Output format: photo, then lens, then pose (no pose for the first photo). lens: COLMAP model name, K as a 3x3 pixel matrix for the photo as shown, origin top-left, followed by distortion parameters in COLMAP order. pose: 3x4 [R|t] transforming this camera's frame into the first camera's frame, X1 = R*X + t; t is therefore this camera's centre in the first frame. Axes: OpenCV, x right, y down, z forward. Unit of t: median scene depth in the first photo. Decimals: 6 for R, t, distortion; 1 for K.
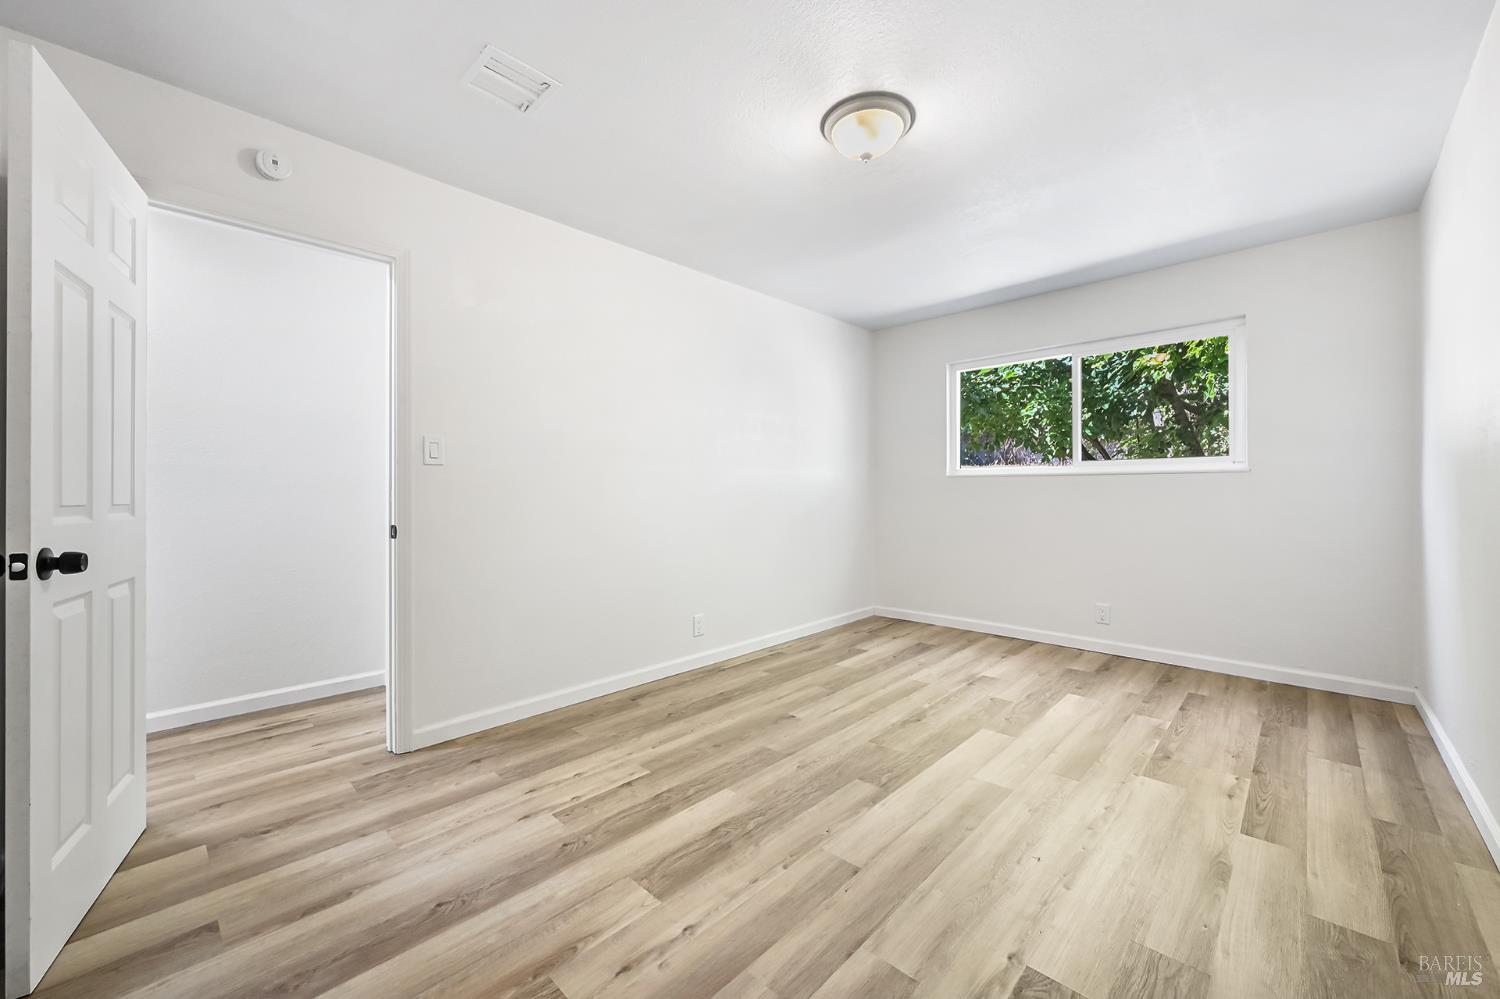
lens RADIAL K [[591.9, 0, 750.9], [0, 591.9, 489.8], [0, 0, 1]] dist [-0.005158, 0.000745]
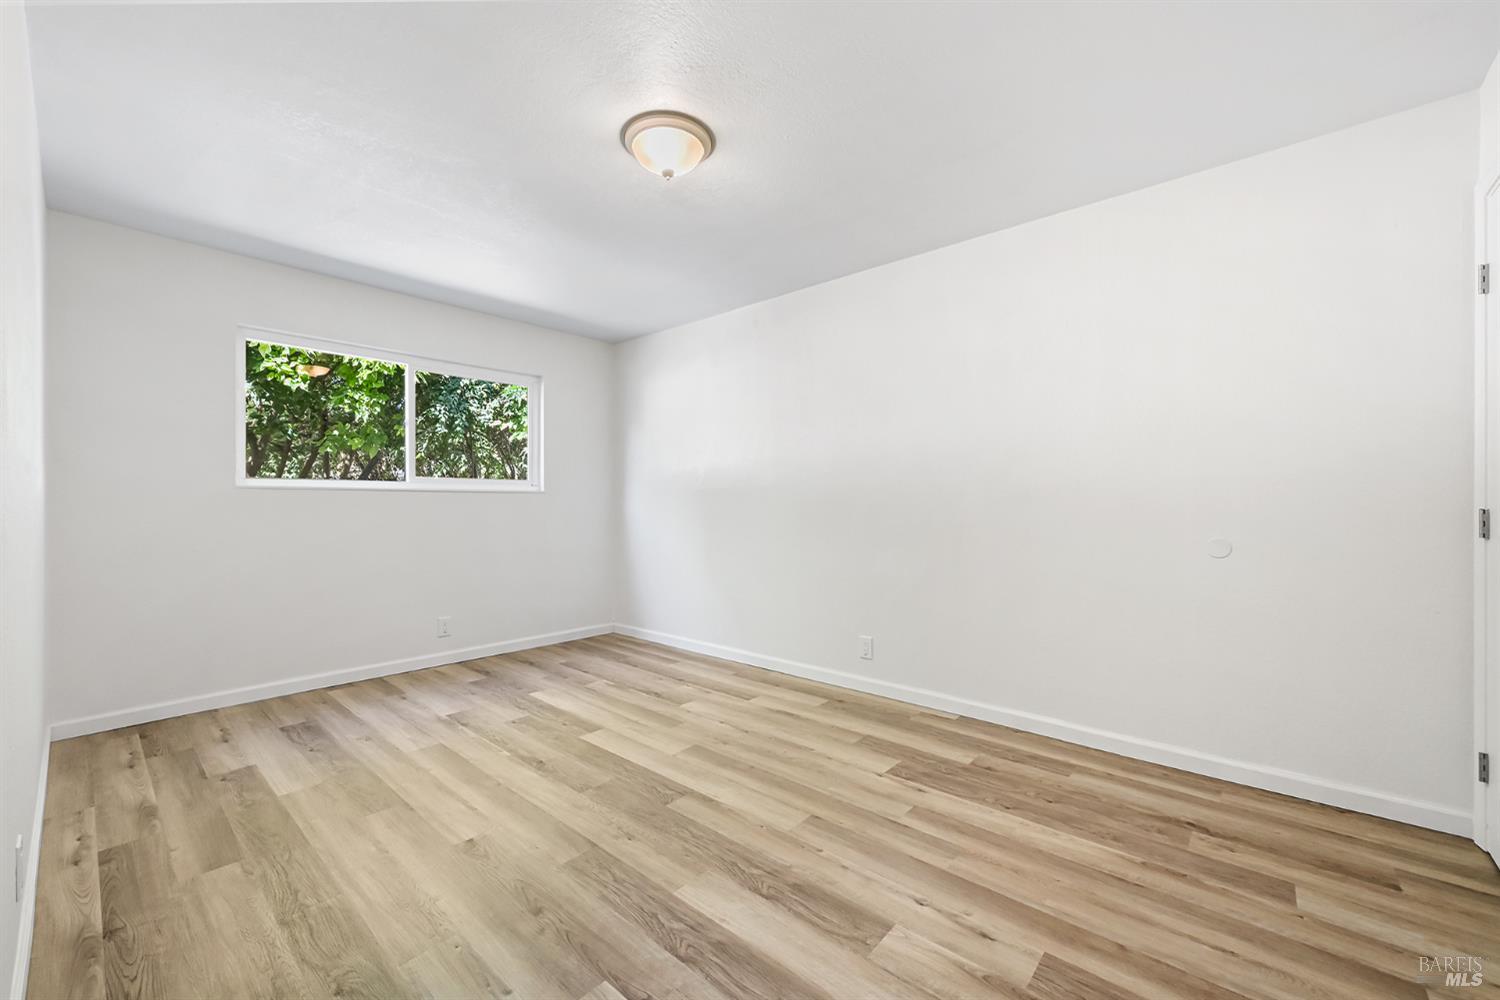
lens RADIAL K [[591.9, 0, 746.0], [0, 591.9, 501.5], [0, 0, 1]] dist [-0.005158, 0.000745]
pose [[-0.046819, 0.006580, 0.998882, -0.685825], [-0.002366, 0.999975, -0.006698, -0.004140], [-0.998901, -0.002677, -0.046802, 0.783496]]
